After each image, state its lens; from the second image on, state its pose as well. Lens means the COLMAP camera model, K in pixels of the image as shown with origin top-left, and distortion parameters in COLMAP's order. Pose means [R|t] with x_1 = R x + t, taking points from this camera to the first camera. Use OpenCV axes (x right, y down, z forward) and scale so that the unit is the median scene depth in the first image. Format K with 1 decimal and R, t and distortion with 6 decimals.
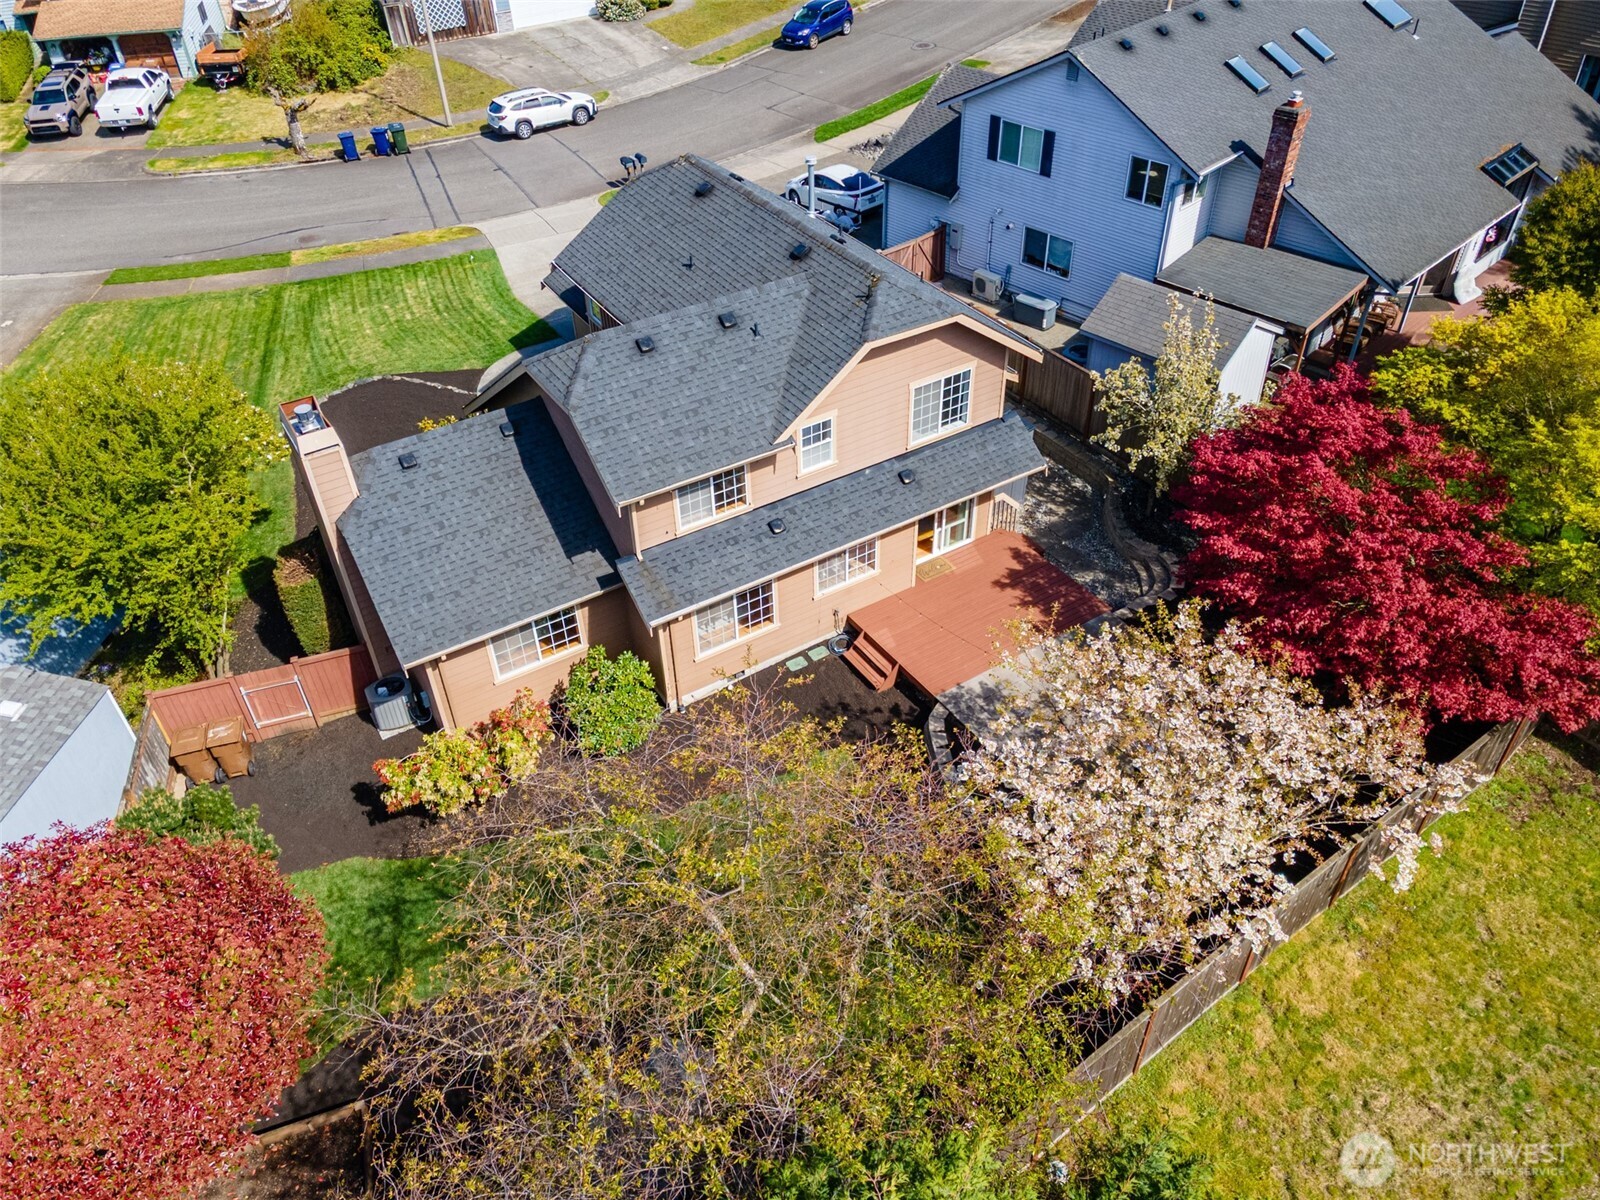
lens RADIAL K [[1176.5, 0, 805.0], [0, 1176.5, 596.5], [0, 0, 1]] dist [0.011501, 0.052976]
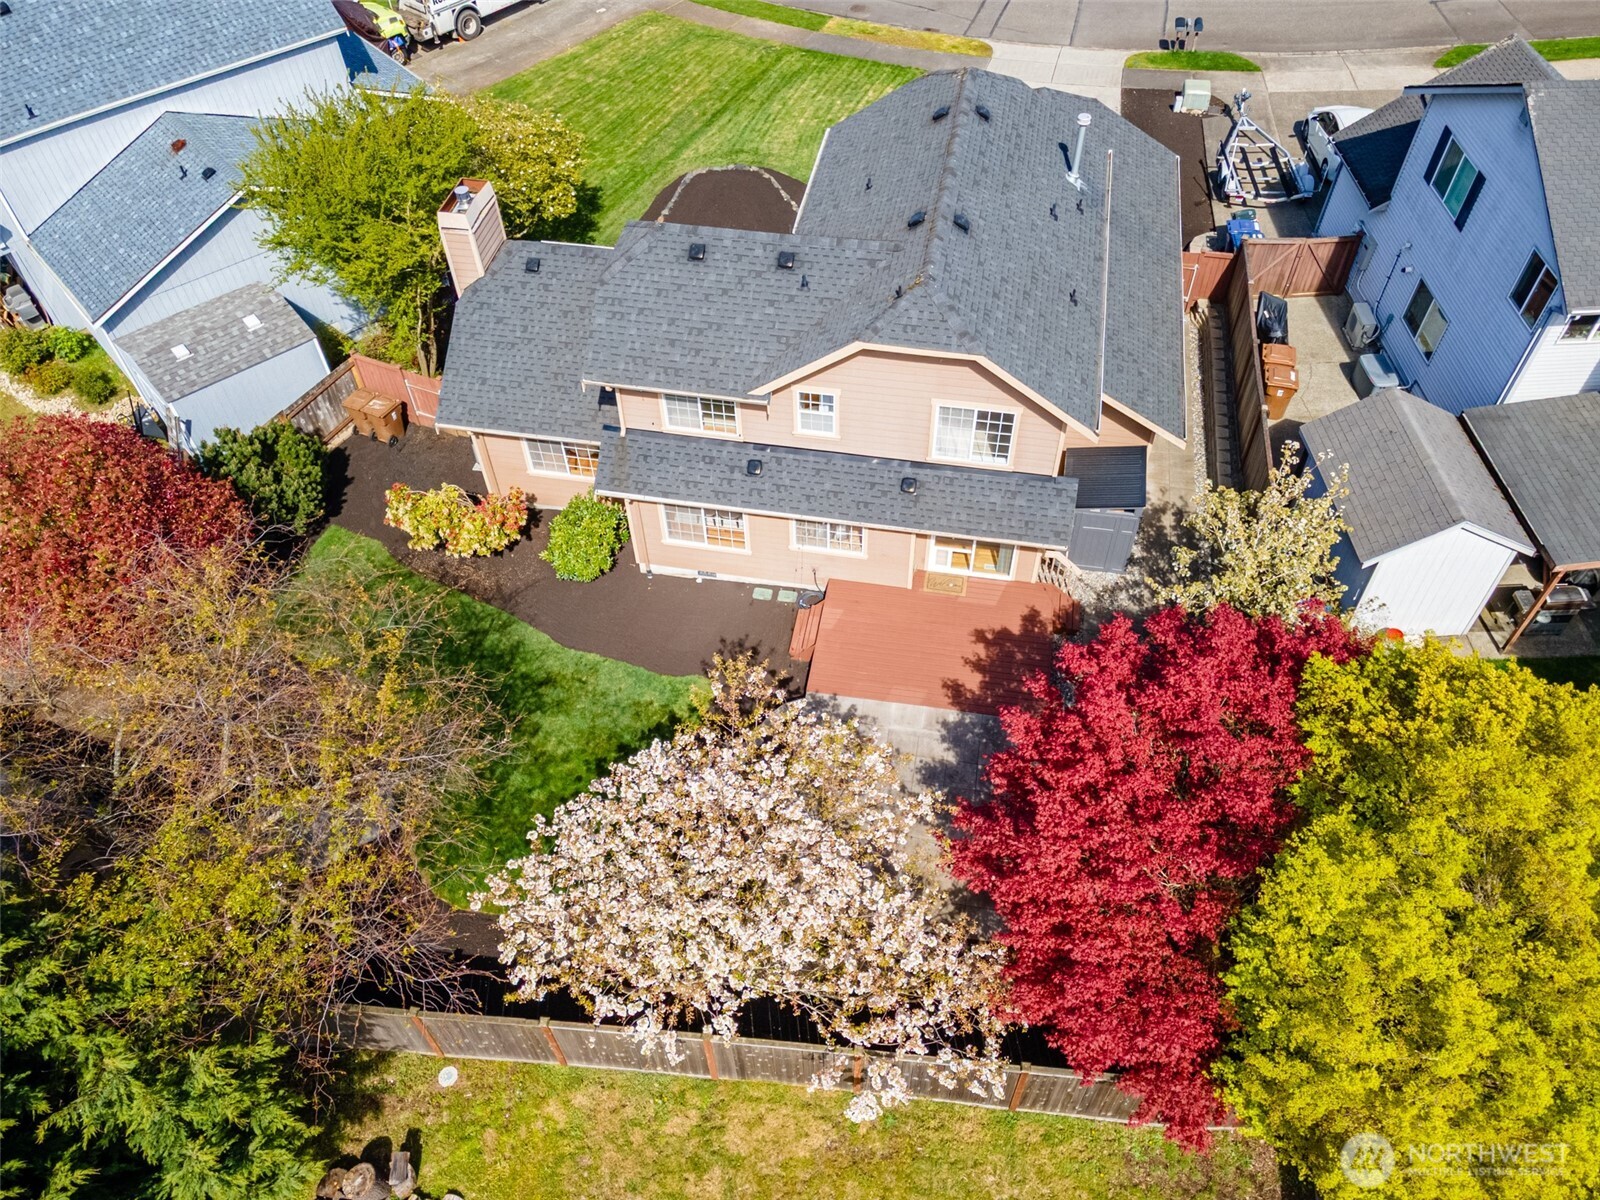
lens RADIAL K [[1176.5, 0, 805.0], [0, 1176.5, 596.5], [0, 0, 1]] dist [0.011501, 0.052976]
pose [[0.742170, 0.516815, -0.426715, 0.460517], [-0.429897, 0.855548, 0.288491, -0.253865], [0.514171, -0.030666, 0.857139, 0.129874]]
